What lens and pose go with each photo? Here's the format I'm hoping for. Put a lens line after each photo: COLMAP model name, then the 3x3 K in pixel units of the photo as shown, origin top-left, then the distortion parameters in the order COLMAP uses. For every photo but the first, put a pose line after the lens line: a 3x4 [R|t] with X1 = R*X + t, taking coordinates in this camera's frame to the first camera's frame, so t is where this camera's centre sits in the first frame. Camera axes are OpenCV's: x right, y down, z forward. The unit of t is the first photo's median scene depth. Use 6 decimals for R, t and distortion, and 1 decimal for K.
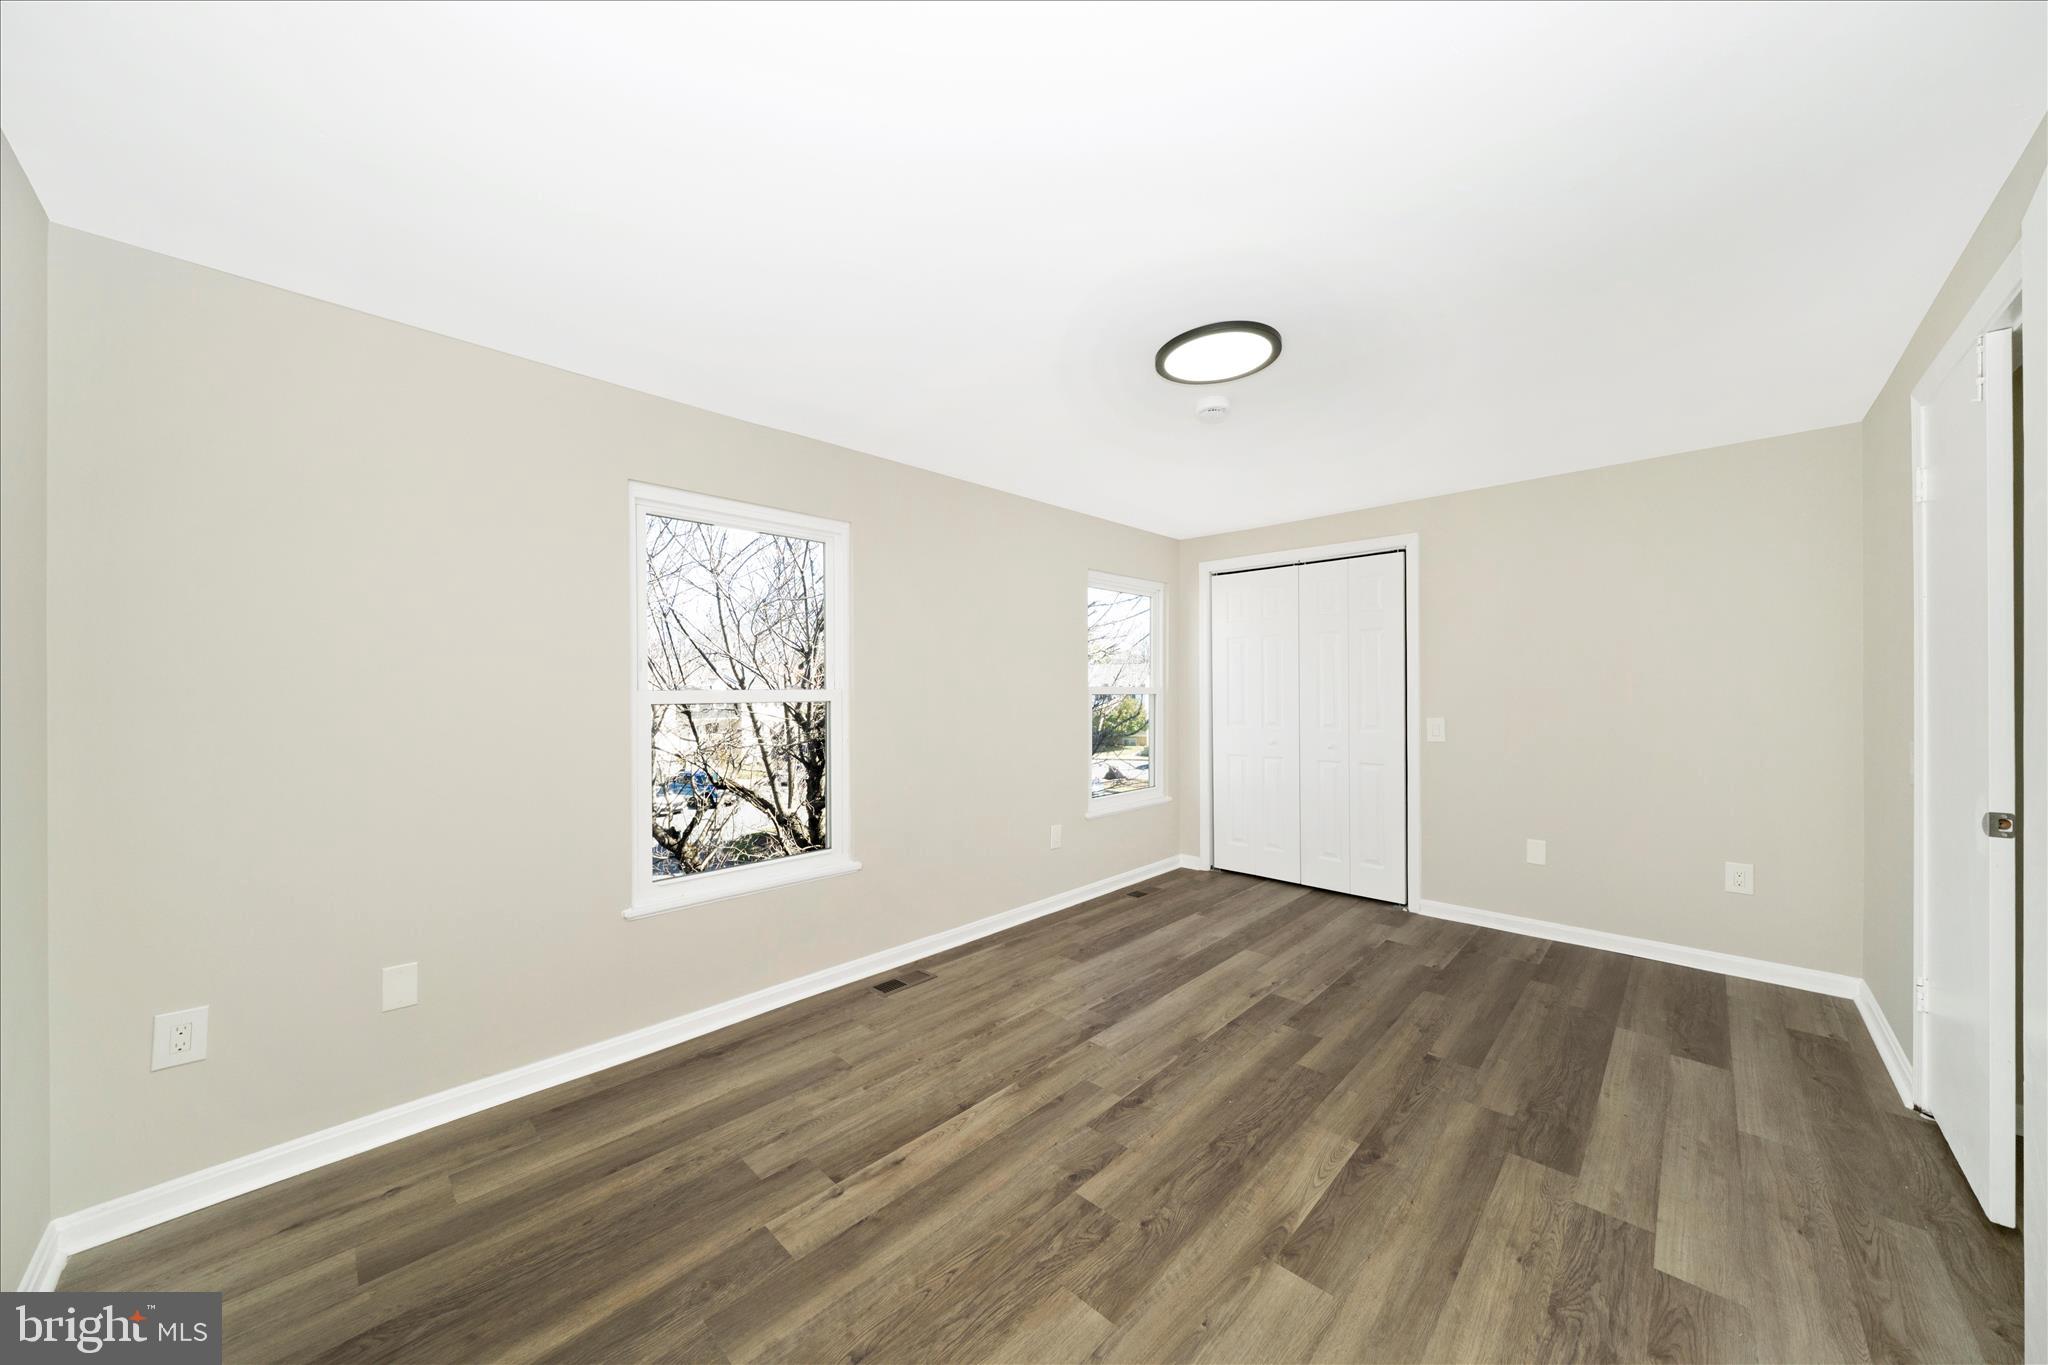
lens RADIAL K [[698.0, 0, 1011.4], [0, 698.0, 685.4], [0, 0, 1]] dist [-0.008427, 0.000017]
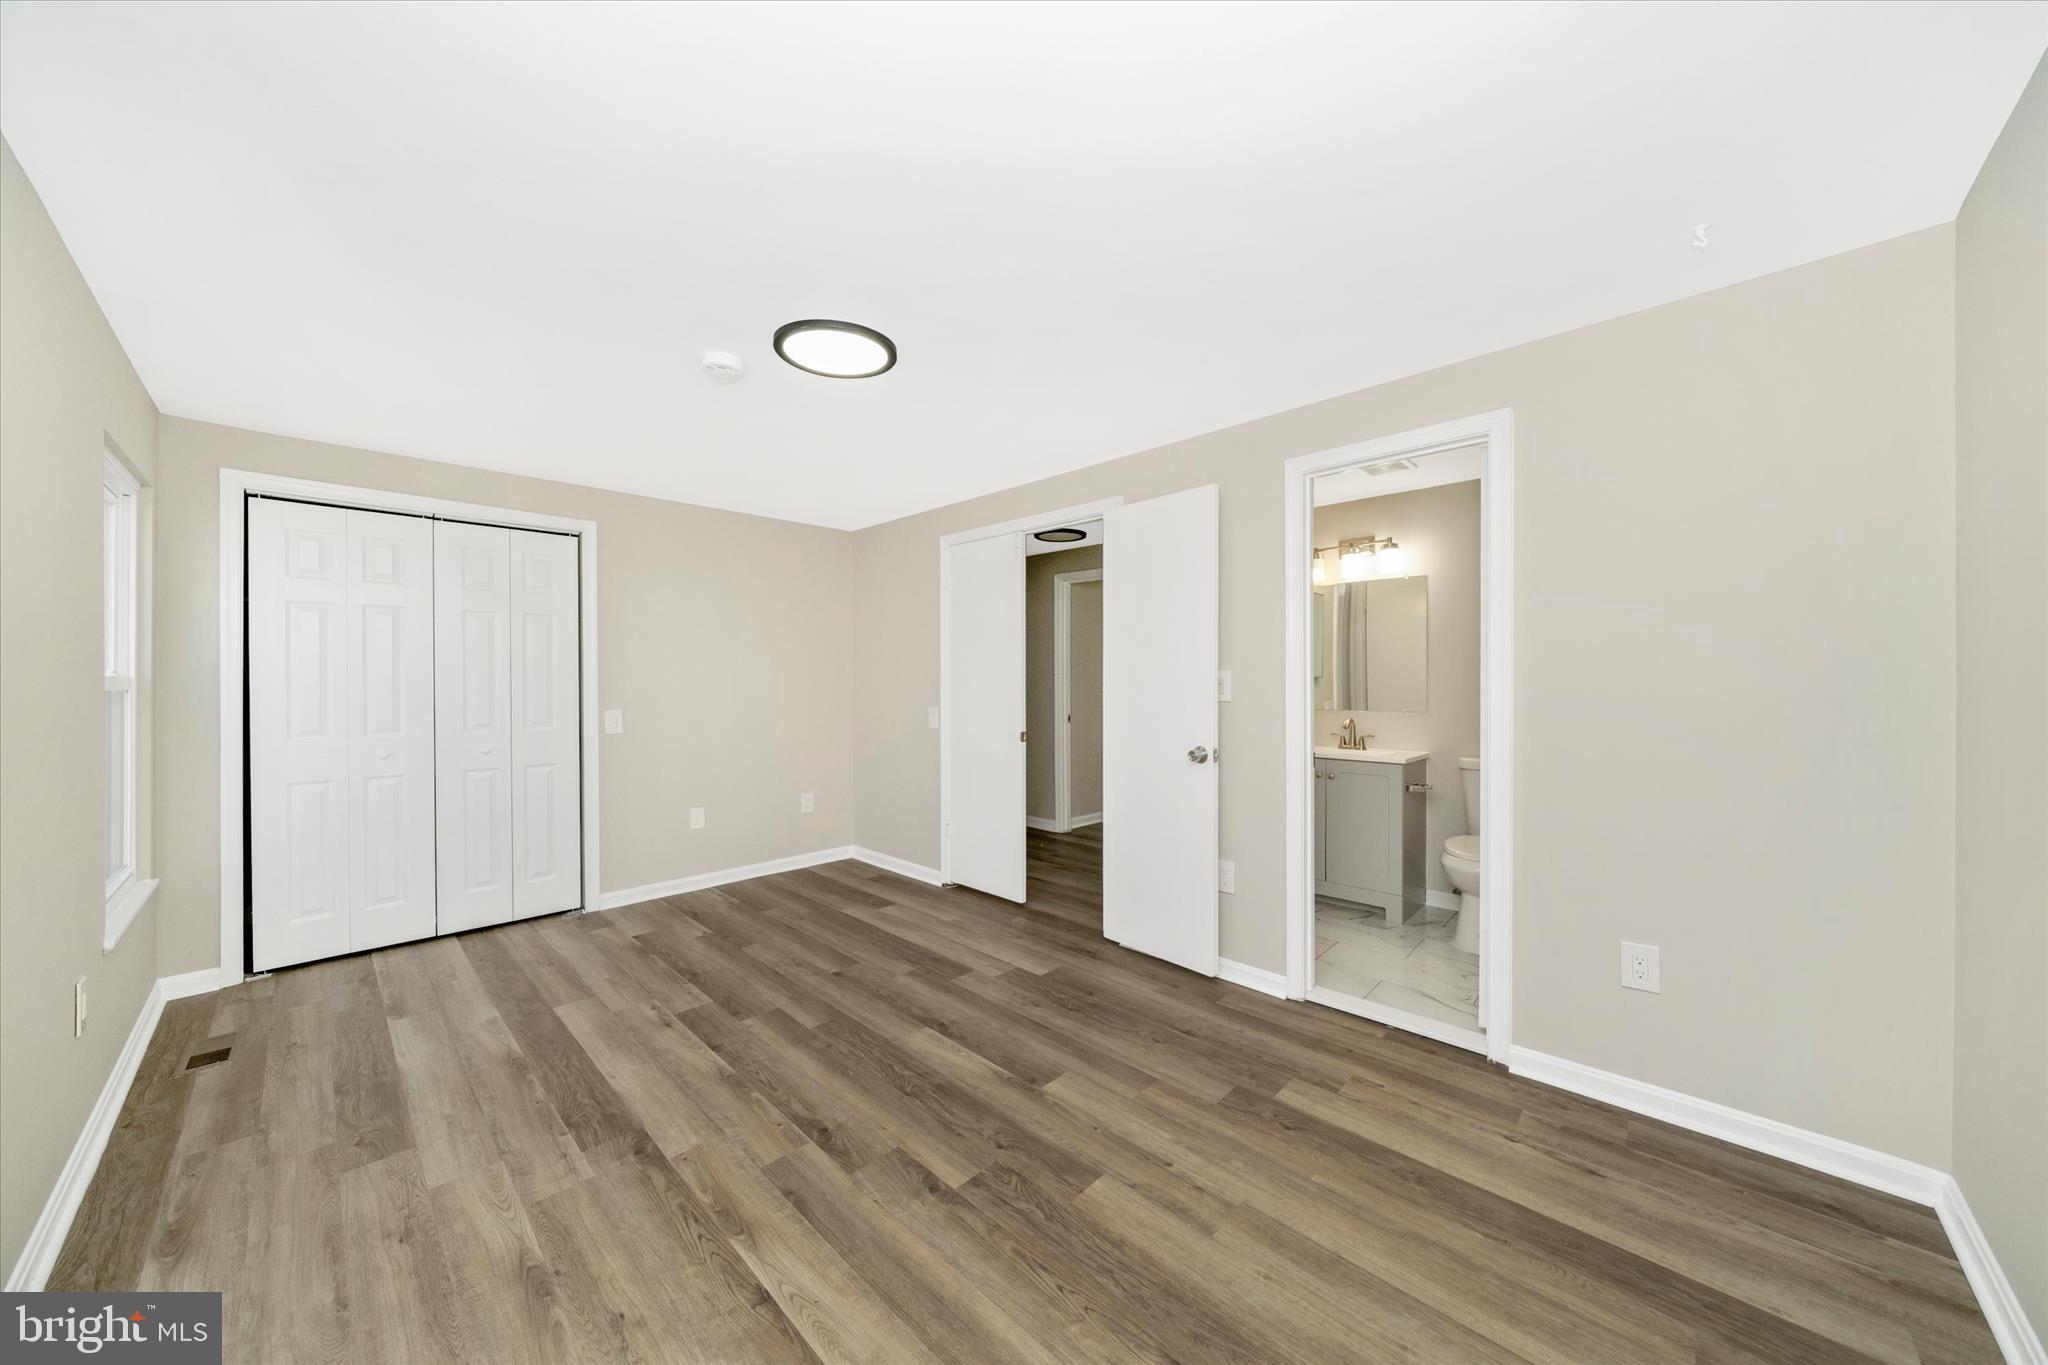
lens RADIAL K [[701.5, 0, 1022.1], [0, 701.5, 694.3], [0, 0, 1]] dist [-0.002226, -0.000235]
pose [[-0.005930, -0.016290, 0.999850, -0.626882], [-0.002830, 0.999864, 0.016273, 0.010622], [-0.999978, -0.002733, -0.005976, 0.646457]]
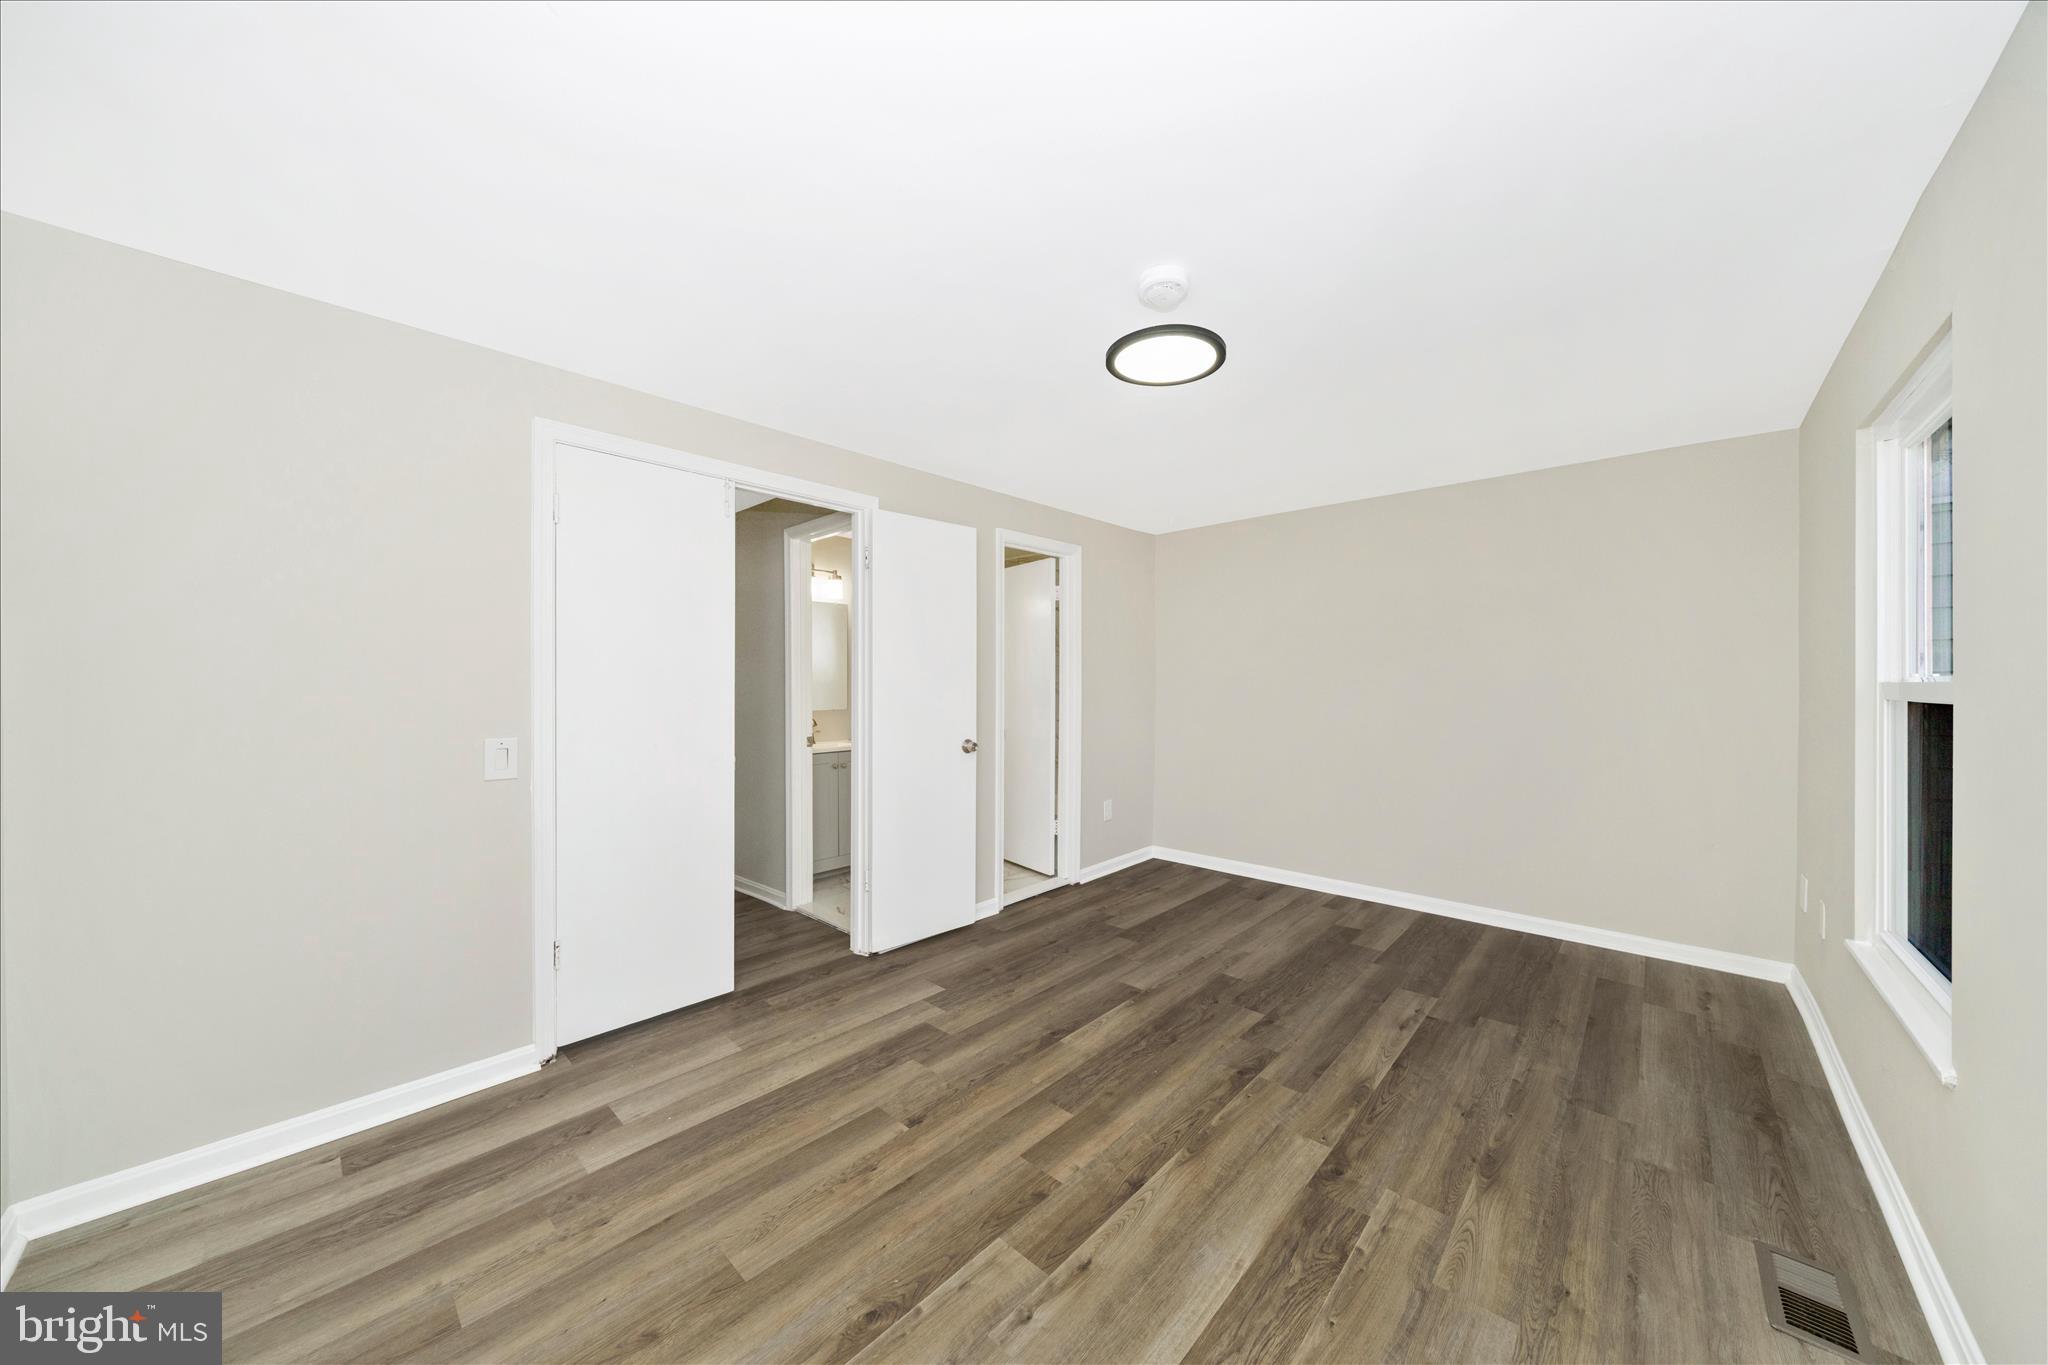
lens RADIAL K [[698.0, 0, 1011.4], [0, 698.0, 685.4], [0, 0, 1]] dist [-0.008427, 0.000017]
pose [[-0.999657, 0.007576, -0.025084, 0.479725], [0.007585, 0.999971, -0.000231, 0.005290], [0.025081, -0.000421, -0.999685, 1.772105]]
